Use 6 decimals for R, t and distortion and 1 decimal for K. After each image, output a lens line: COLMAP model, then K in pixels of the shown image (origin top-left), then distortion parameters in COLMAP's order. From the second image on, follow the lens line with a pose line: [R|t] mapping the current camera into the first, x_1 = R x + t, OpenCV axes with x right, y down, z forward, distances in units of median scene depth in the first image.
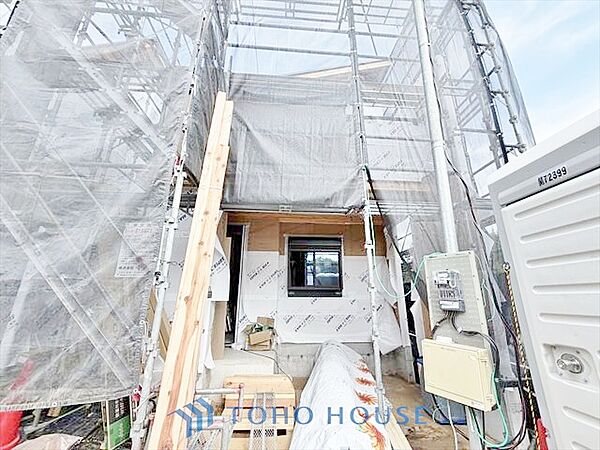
lens RADIAL K [[239.9, 0, 299.9], [0, 239.9, 224.0], [0, 0, 1]] dist [-0.001047, 0.000579]
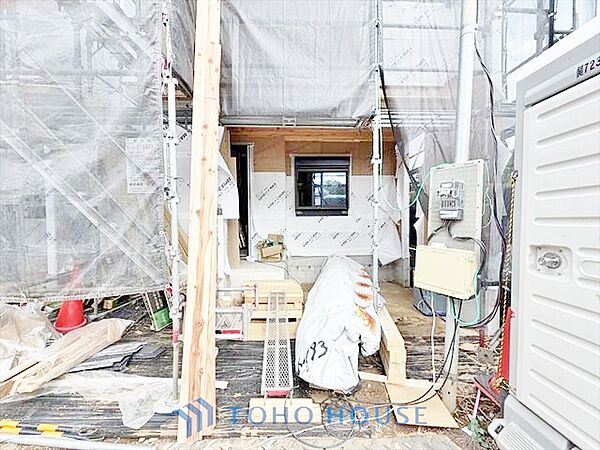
lens RADIAL K [[239.9, 0, 300.1], [0, 239.9, 225.0], [0, 0, 1]] dist [-0.001047, 0.000579]
pose [[0.999289, -0.011115, -0.036028, 0.012601], [0.021826, 0.949698, 0.312407, 0.026984], [0.030743, -0.312971, 0.949265, -0.010245]]
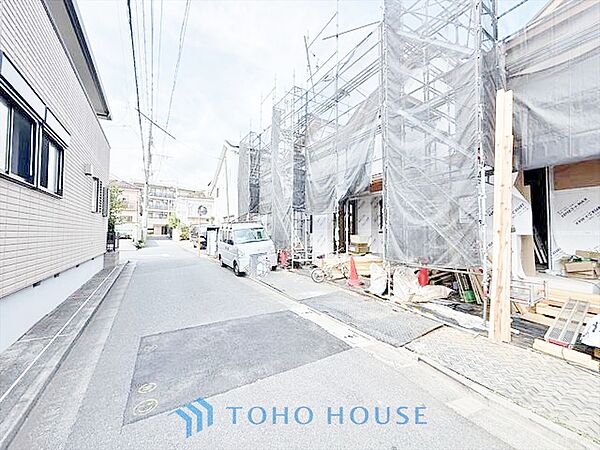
lens RADIAL K [[239.9, 0, 298.2], [0, 239.9, 225.9], [0, 0, 1]] dist [-0.001047, 0.000579]
pose [[0.457790, -0.033360, -0.888434, 0.367143], [0.257070, 0.961577, 0.096355, -0.242292], [0.851084, -0.272500, 0.448776, -0.881341]]
